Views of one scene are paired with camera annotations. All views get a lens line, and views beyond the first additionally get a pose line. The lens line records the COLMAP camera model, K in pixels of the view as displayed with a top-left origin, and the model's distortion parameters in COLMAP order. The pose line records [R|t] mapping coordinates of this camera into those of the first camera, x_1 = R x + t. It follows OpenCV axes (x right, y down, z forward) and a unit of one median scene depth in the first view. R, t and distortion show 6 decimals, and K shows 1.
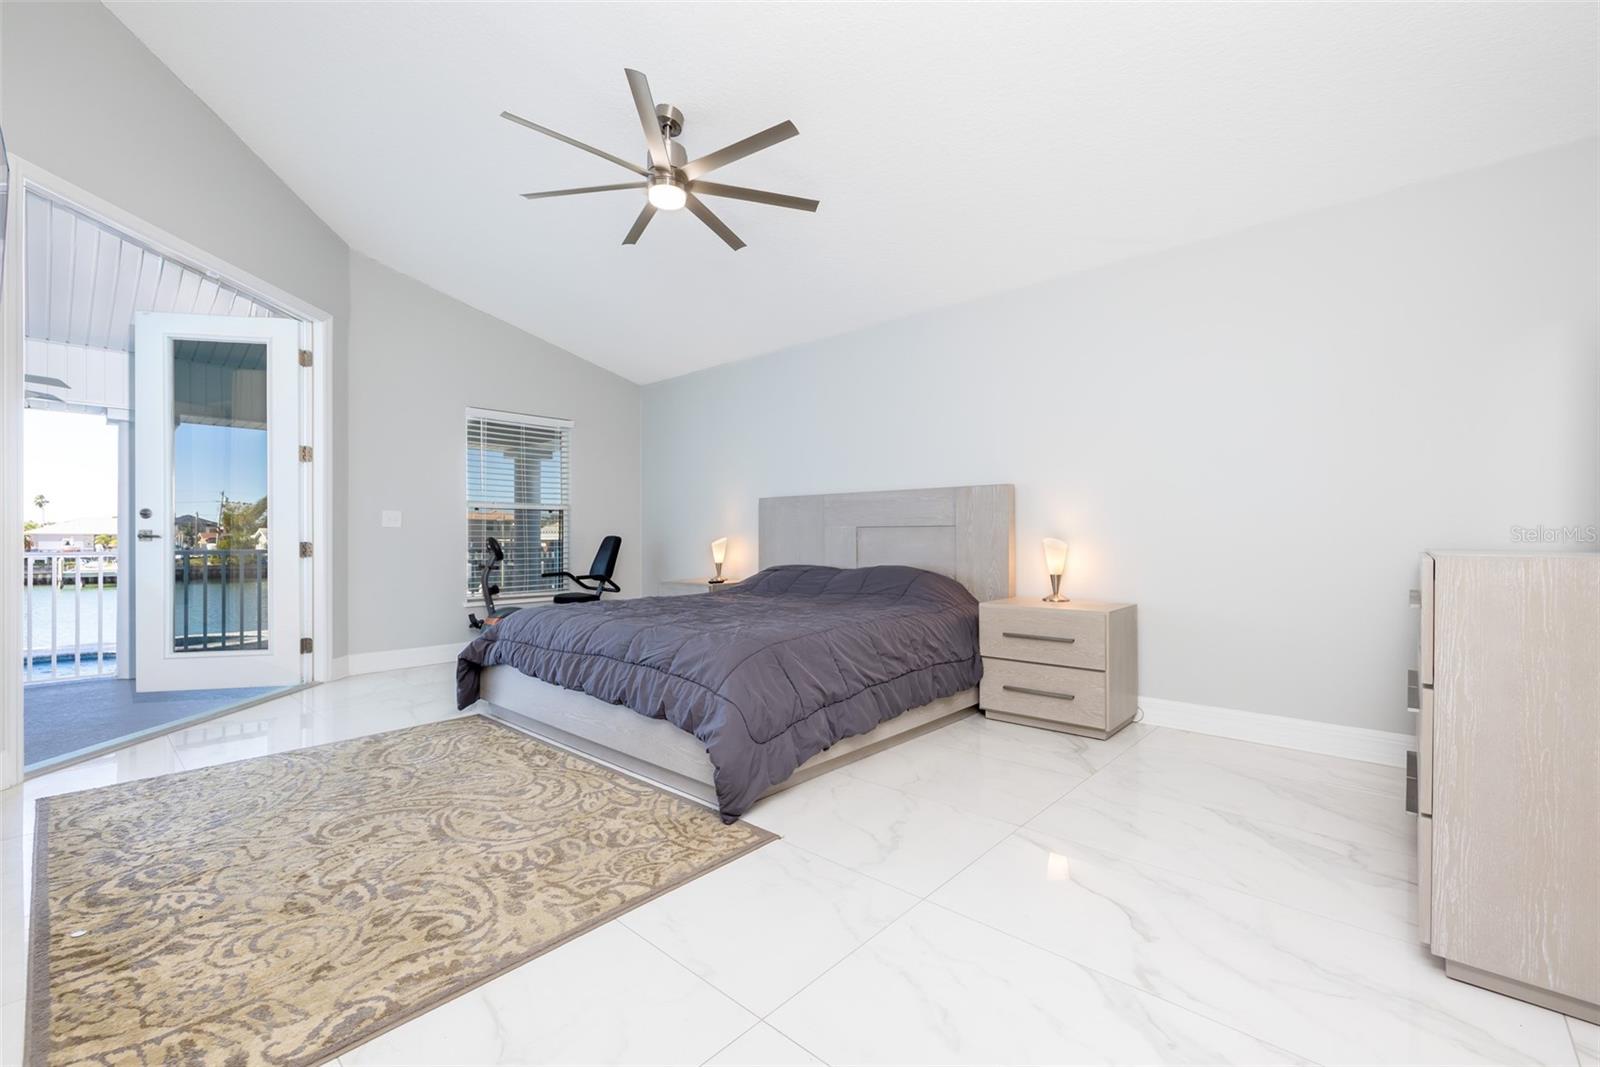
lens RADIAL K [[677.0, 0, 807.6], [0, 677.0, 538.5], [0, 0, 1]] dist [-0.001184, -0.000010]
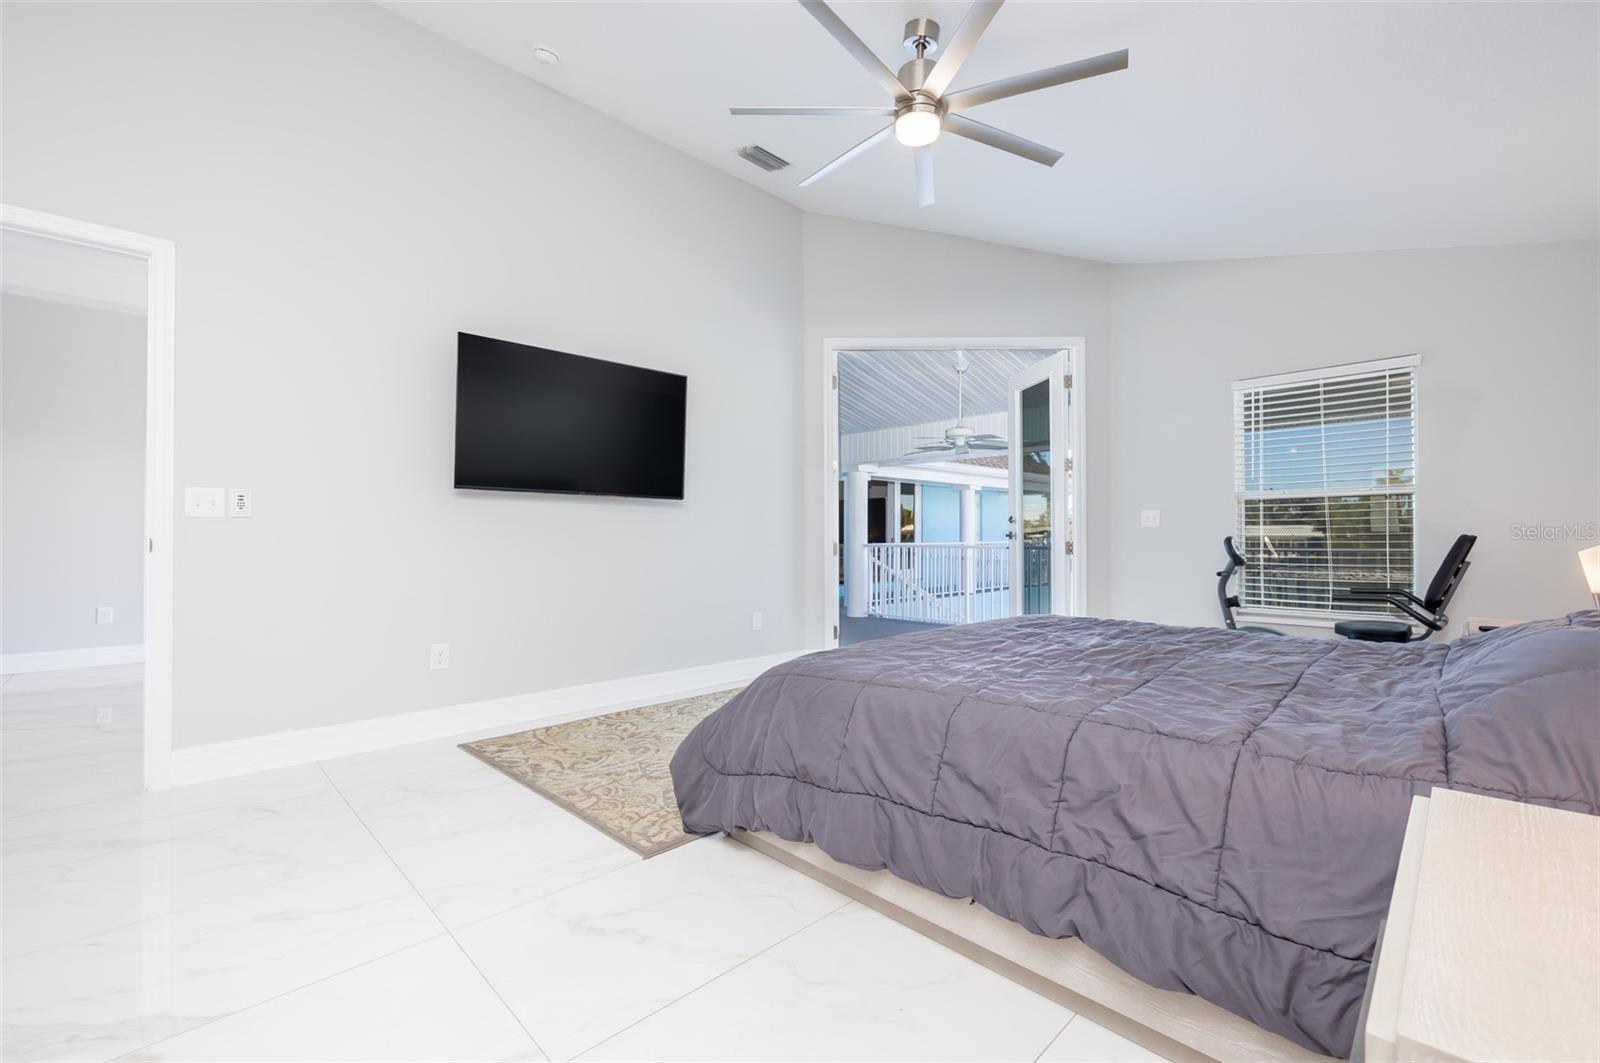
lens RADIAL K [[677.0, 0, 805.4], [0, 677.0, 526.5], [0, 0, 1]] dist [-0.001184, -0.000010]
pose [[-0.065082, -0.015579, -0.997758, 0.884063], [0.001607, 0.999875, -0.015716, -0.004581], [0.997879, -0.002626, -0.065049, 1.274190]]
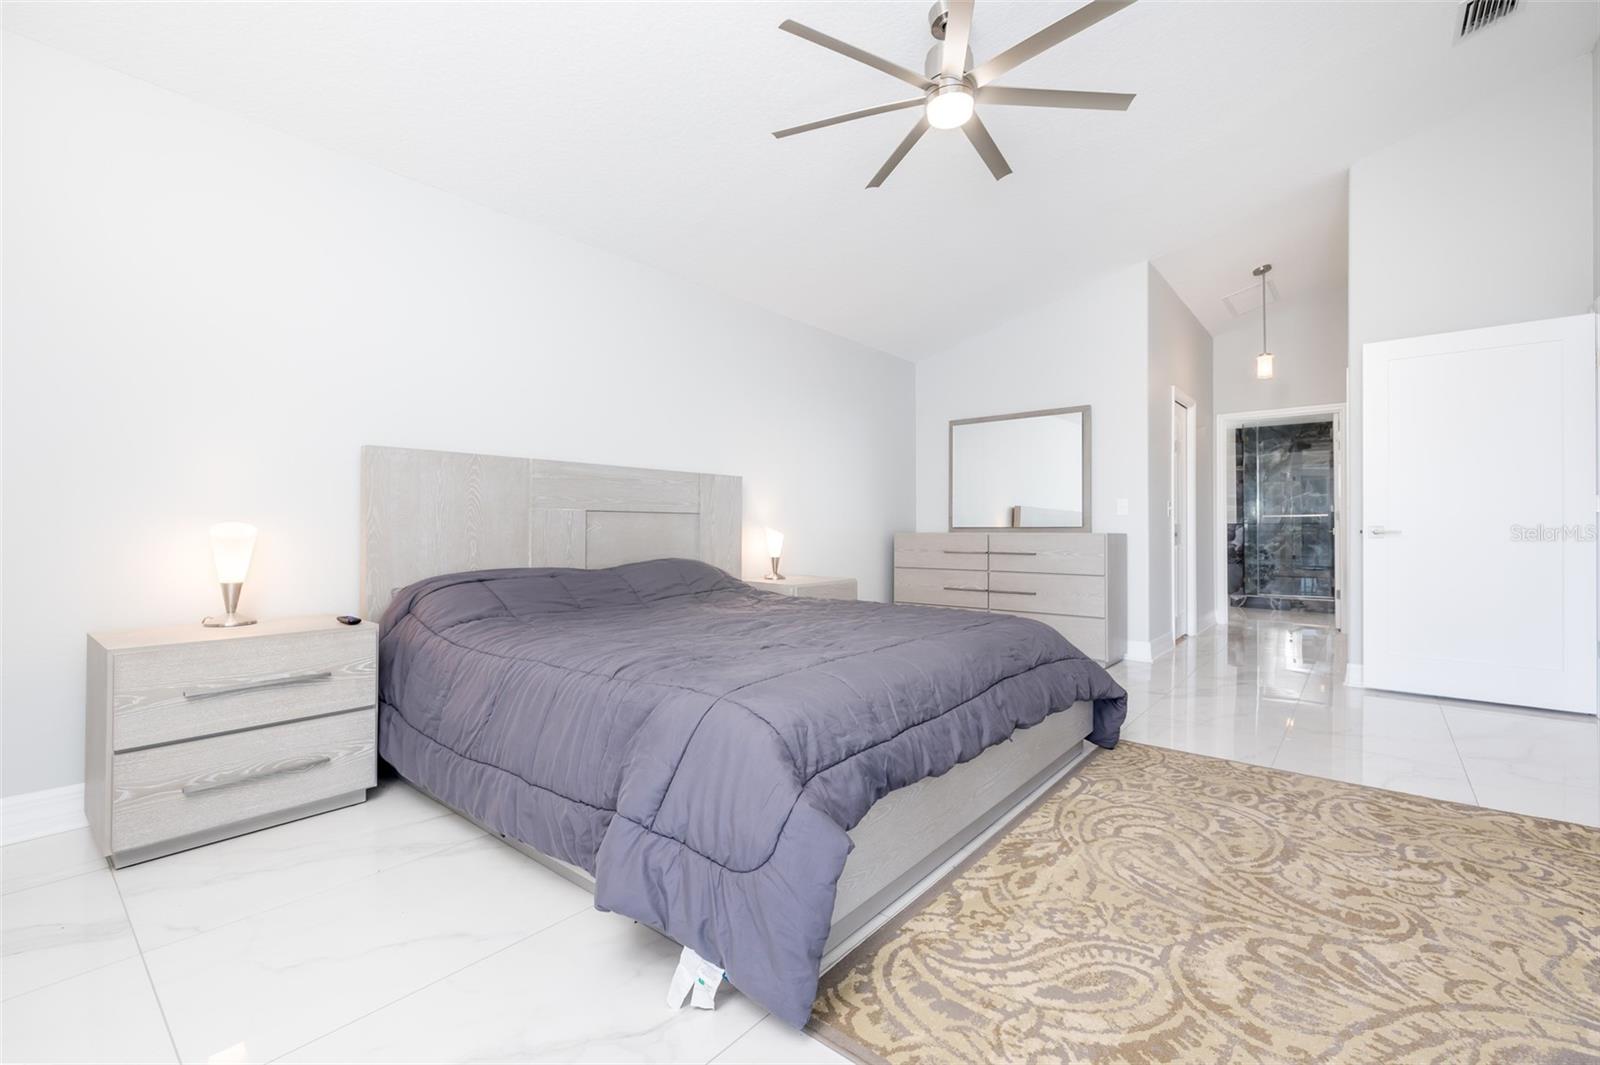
lens RADIAL K [[677.0, 0, 804.6], [0, 677.0, 525.4], [0, 0, 1]] dist [-0.001184, -0.000010]
pose [[-0.039580, 0.002253, 0.999214, -1.424737], [-0.003154, 0.999992, -0.002380, -0.000063], [-0.999211, -0.003246, -0.039572, 1.683425]]
